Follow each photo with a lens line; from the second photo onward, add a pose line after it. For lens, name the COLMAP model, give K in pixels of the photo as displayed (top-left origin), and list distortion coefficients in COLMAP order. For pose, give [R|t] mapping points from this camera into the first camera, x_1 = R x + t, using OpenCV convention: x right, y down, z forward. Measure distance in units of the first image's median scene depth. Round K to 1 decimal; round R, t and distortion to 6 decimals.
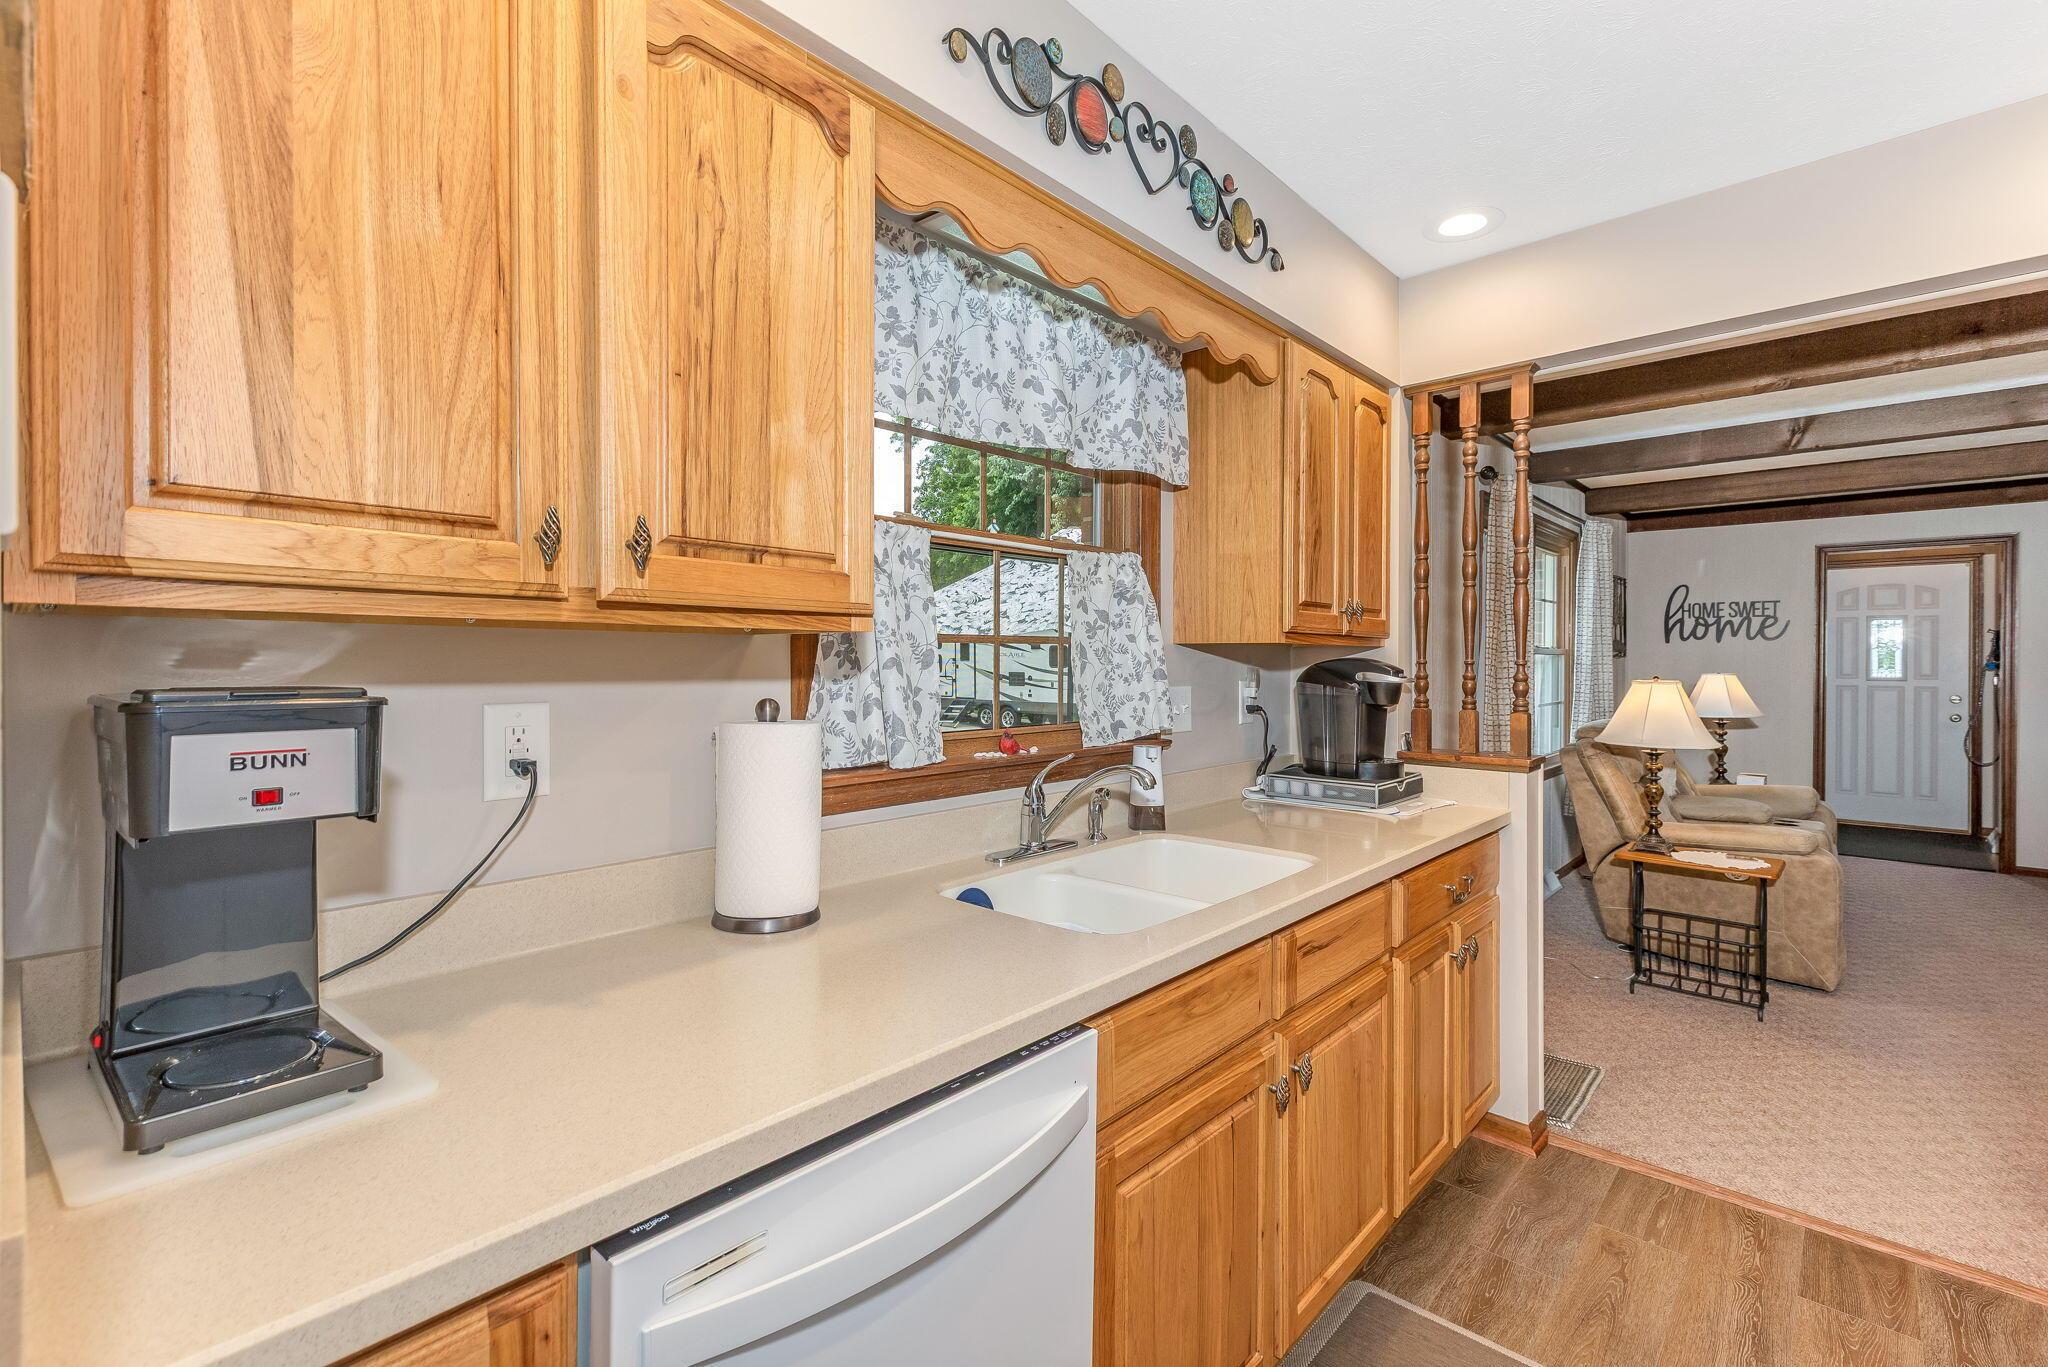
lens RADIAL K [[904.8, 0, 1018.4], [0, 904.8, 668.8], [0, 0, 1]] dist [0.004975, 0.000727]
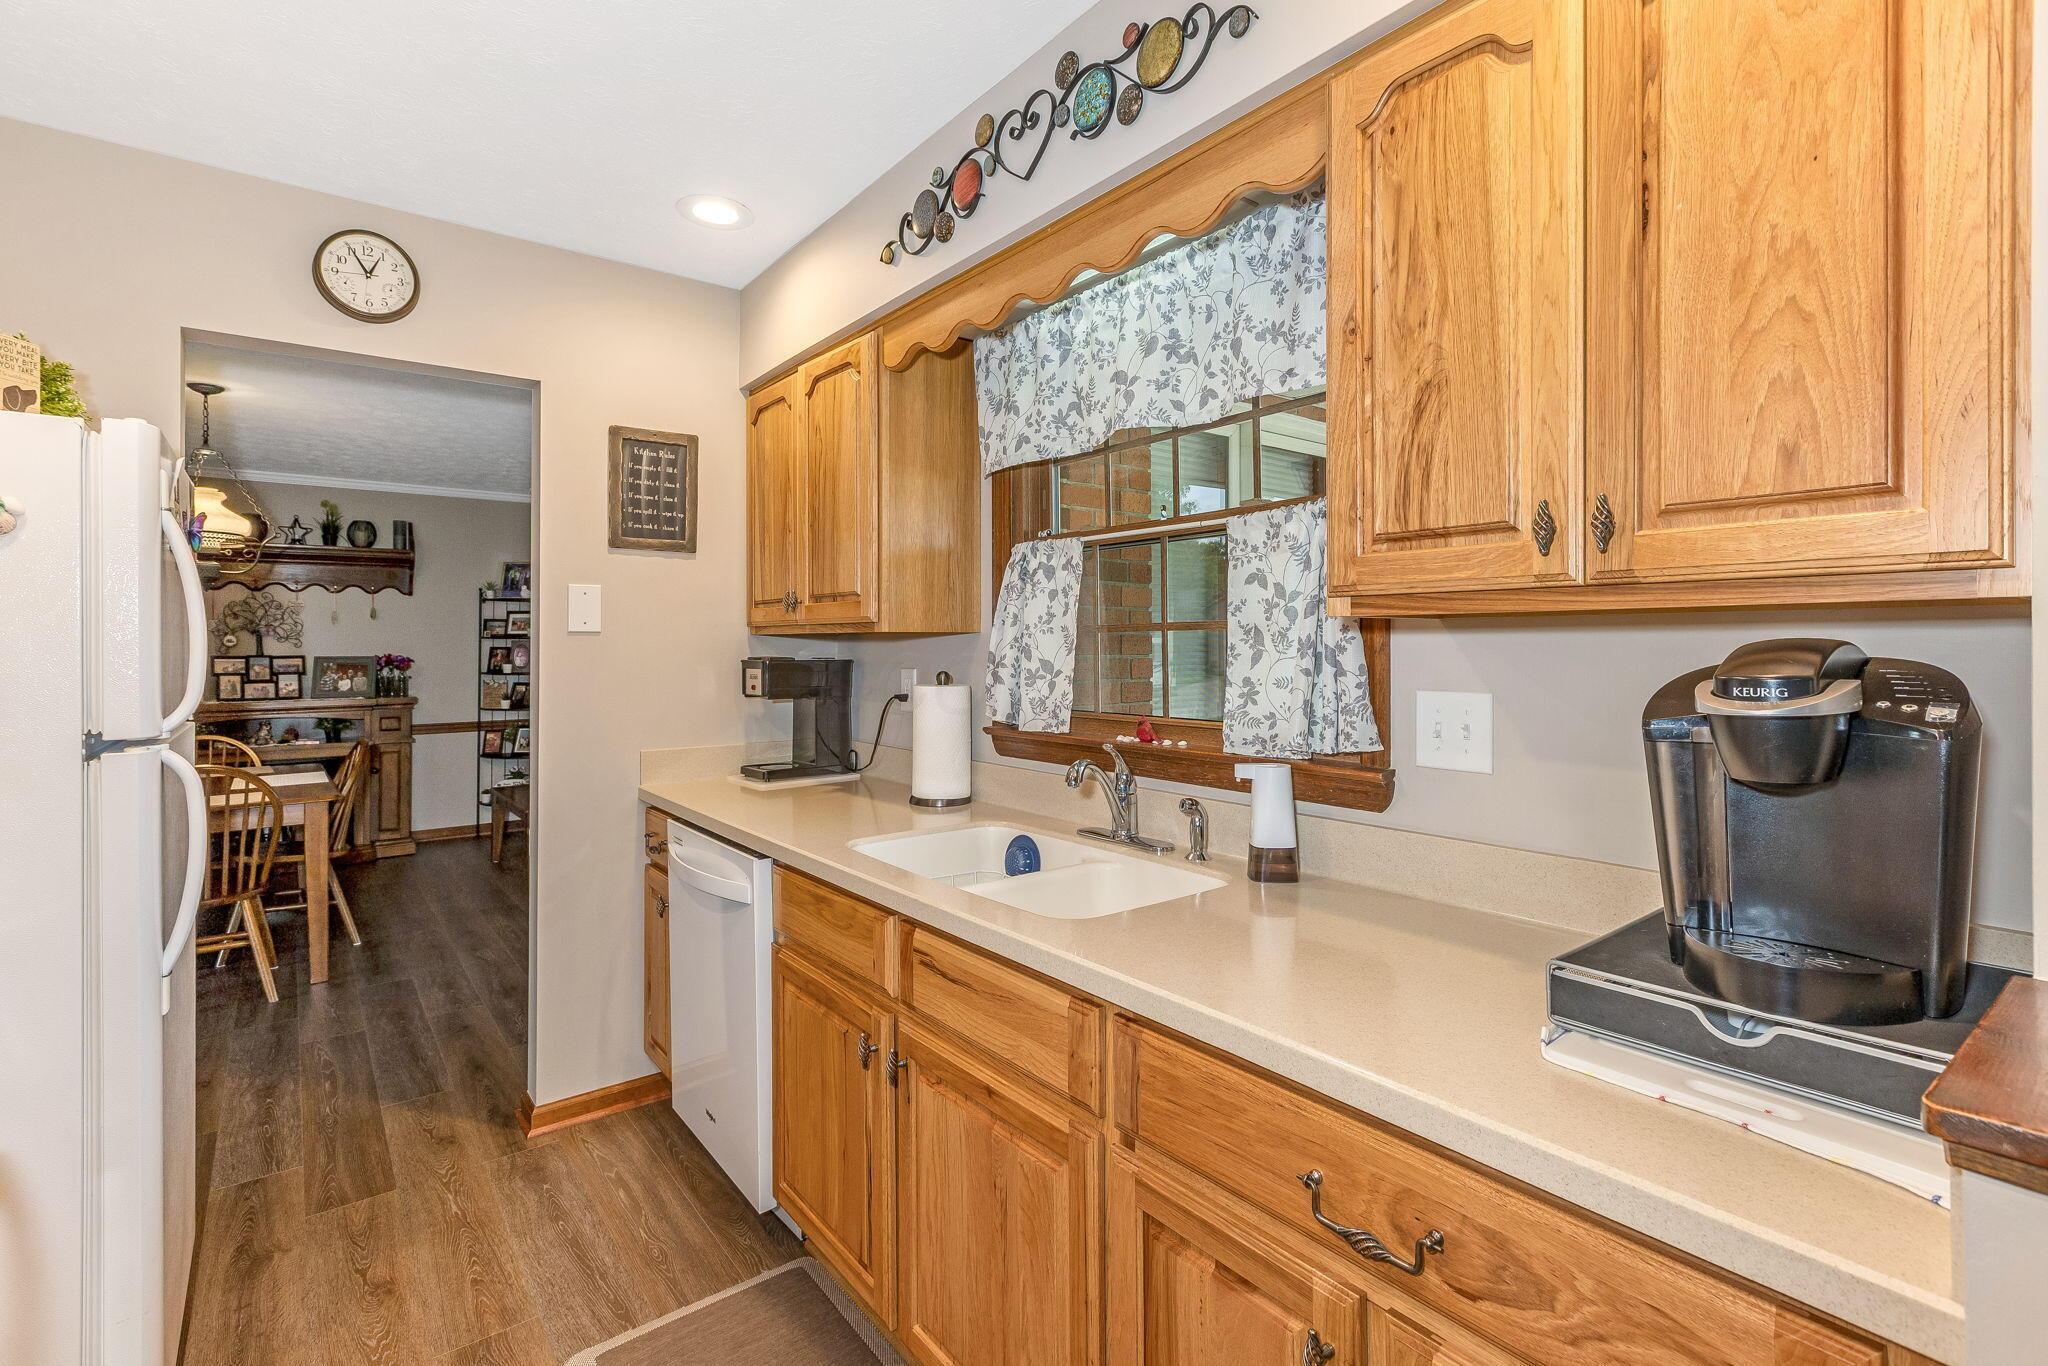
lens RADIAL K [[944.2, 0, 1022.2], [0, 944.2, 645.5], [0, 0, 1]] dist [0.000321, 0.000118]
pose [[-0.161405, -0.002667, -0.986885, 1.097048], [-0.010500, 0.999944, -0.000985, -0.010037], [0.986832, 0.010203, -0.161424, 1.094060]]
